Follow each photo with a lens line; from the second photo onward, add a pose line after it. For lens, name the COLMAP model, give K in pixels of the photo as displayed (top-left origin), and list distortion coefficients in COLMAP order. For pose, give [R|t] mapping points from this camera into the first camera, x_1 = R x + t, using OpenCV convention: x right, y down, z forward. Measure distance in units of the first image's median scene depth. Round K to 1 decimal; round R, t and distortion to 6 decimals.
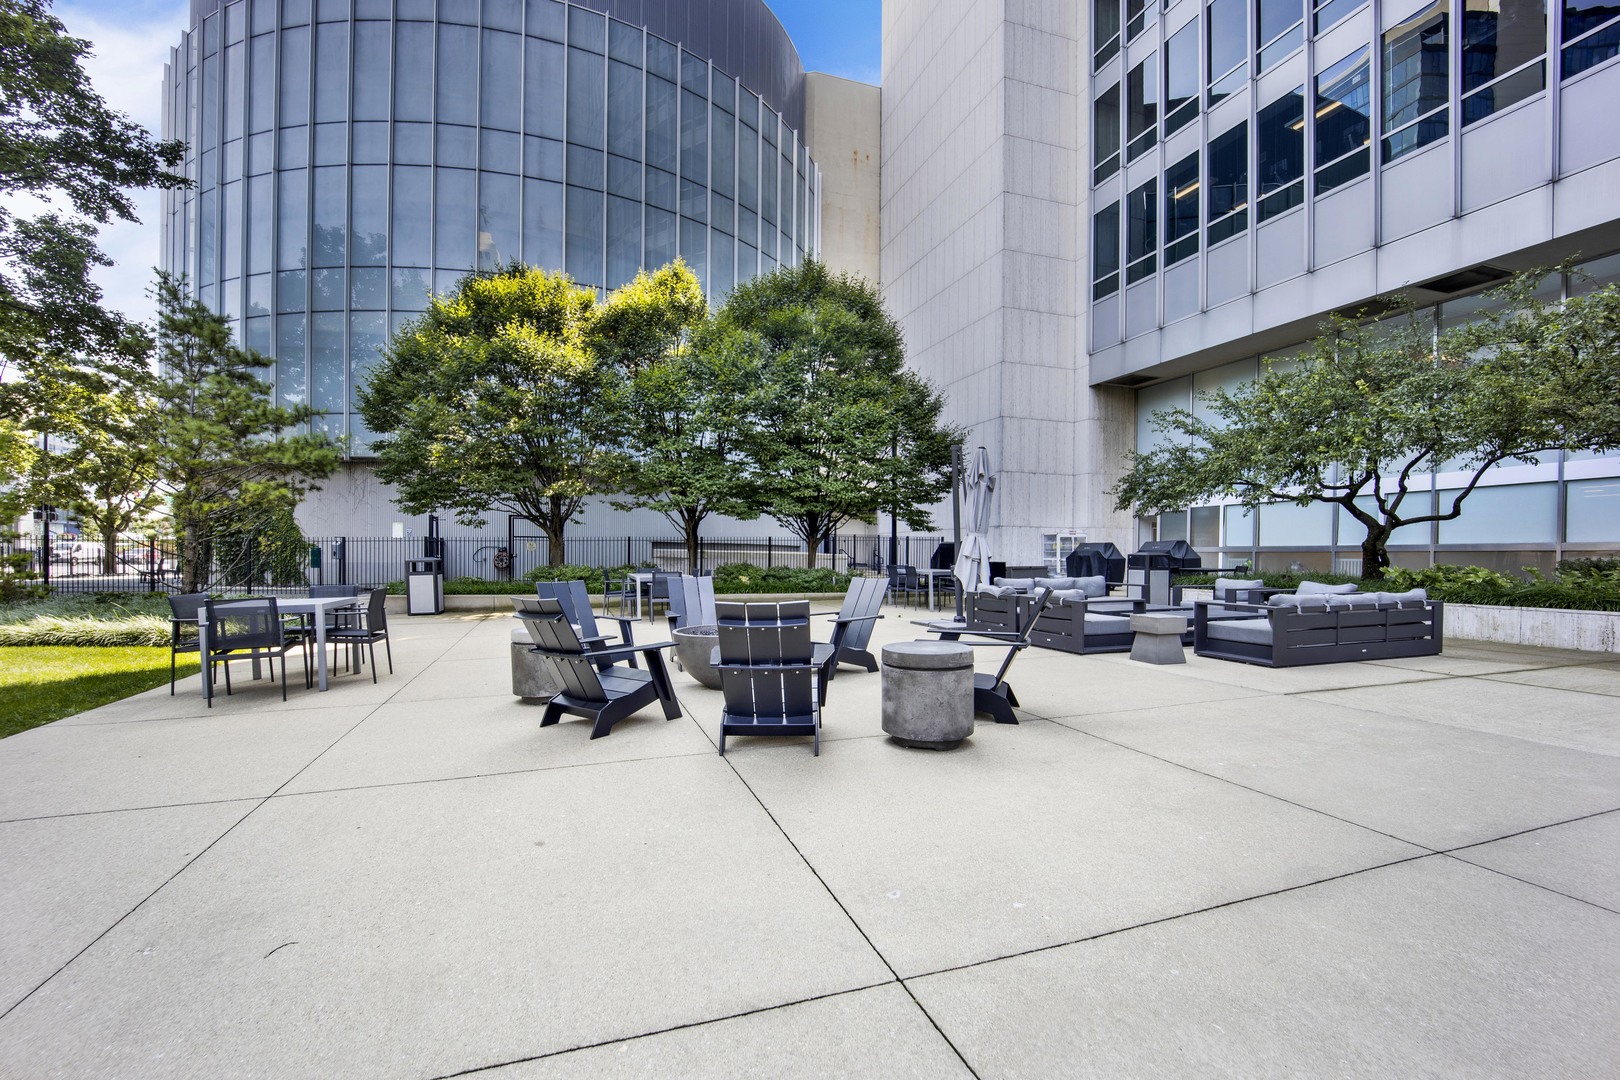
lens RADIAL K [[719.6, 0, 816.0], [0, 719.6, 536.7], [0, 0, 1]] dist [-0.026088, 0.000339]
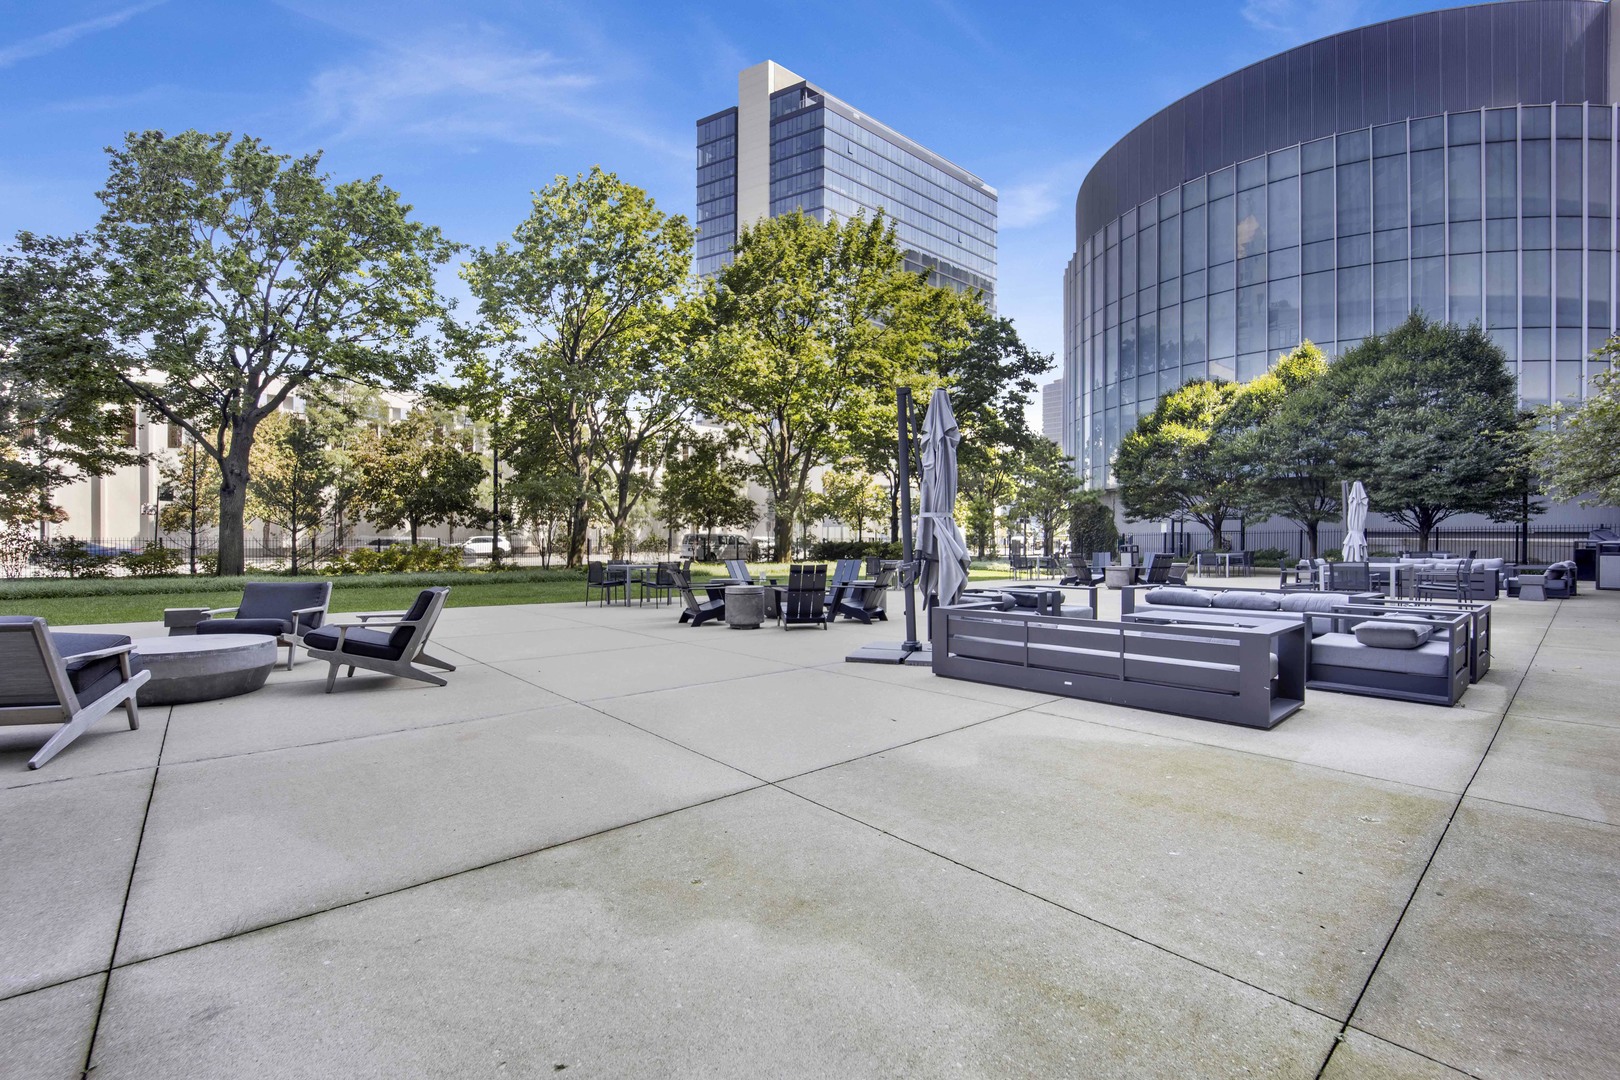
lens RADIAL K [[719.6, 0, 816.0], [0, 719.6, 536.7], [0, 0, 1]] dist [-0.026088, 0.000339]
pose [[0.386791, 0.003963, -0.922159, 0.631595], [0.016649, 0.999798, 0.011279, -0.021539], [0.922017, -0.019716, 0.386647, -0.402118]]
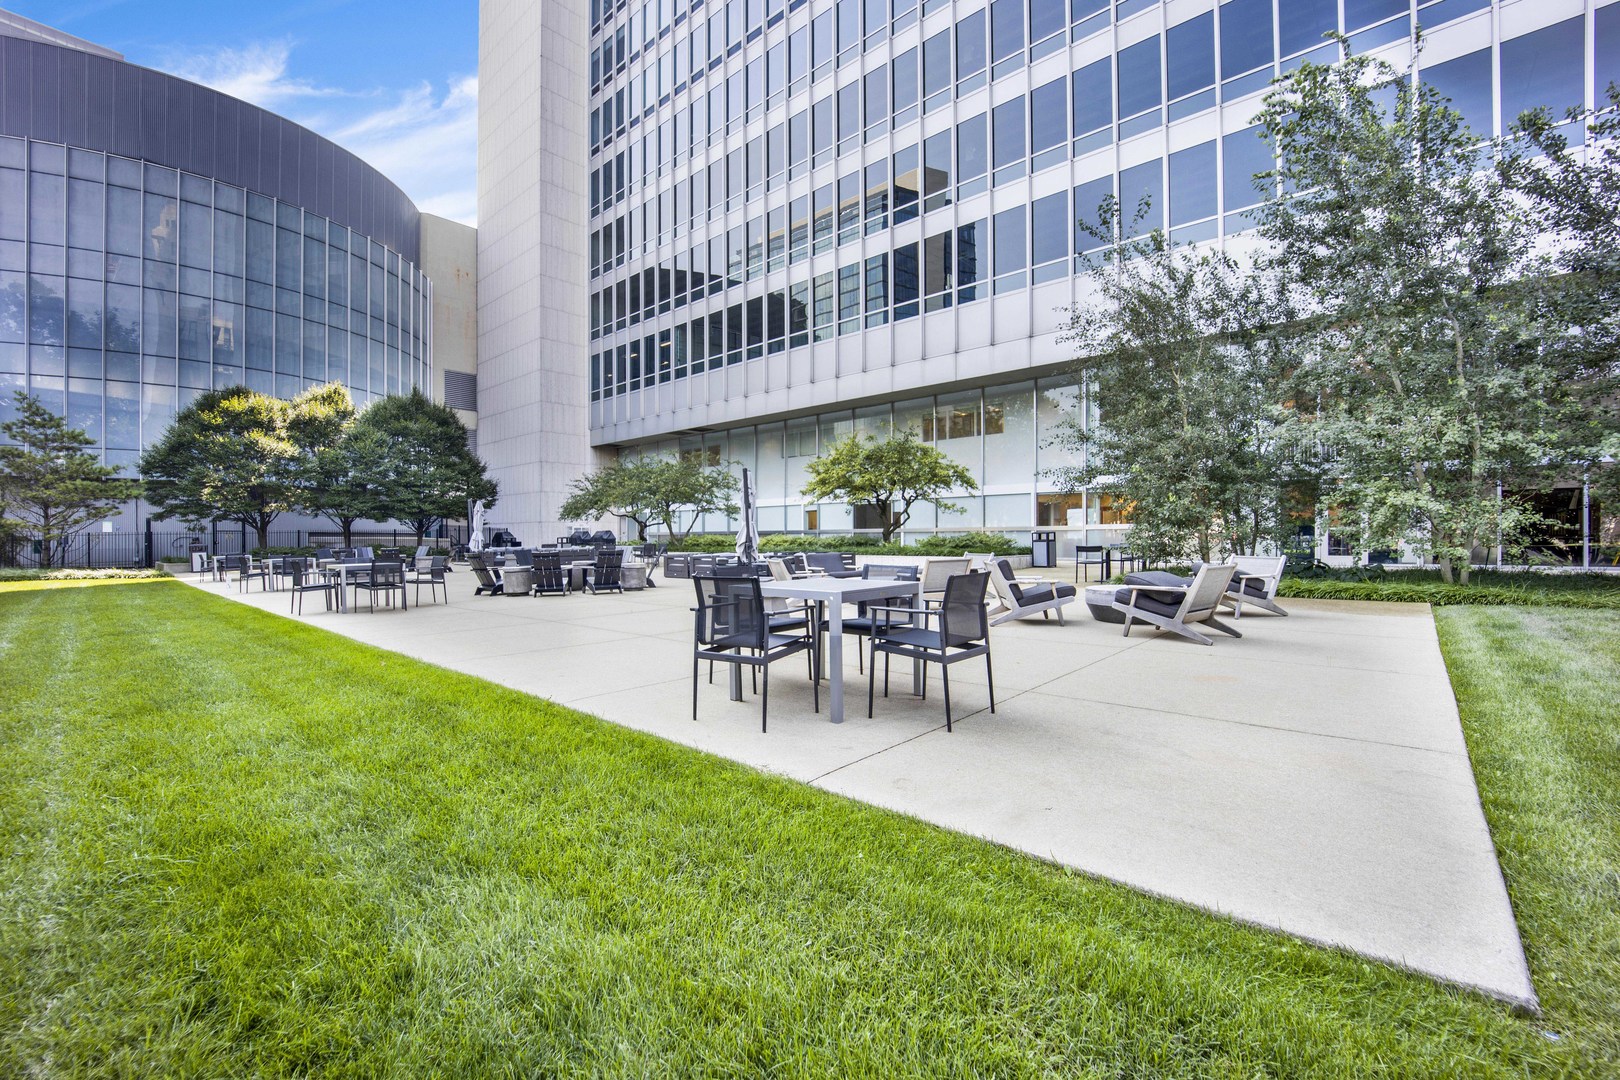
lens RADIAL K [[719.6, 0, 816.0], [0, 719.6, 536.7], [0, 0, 1]] dist [-0.026088, 0.000339]
pose [[0.894808, -0.014143, 0.446228, 0.079521], [0.001311, 0.999577, 0.029053, -0.033741], [-0.446450, -0.025412, 0.894448, -1.048758]]
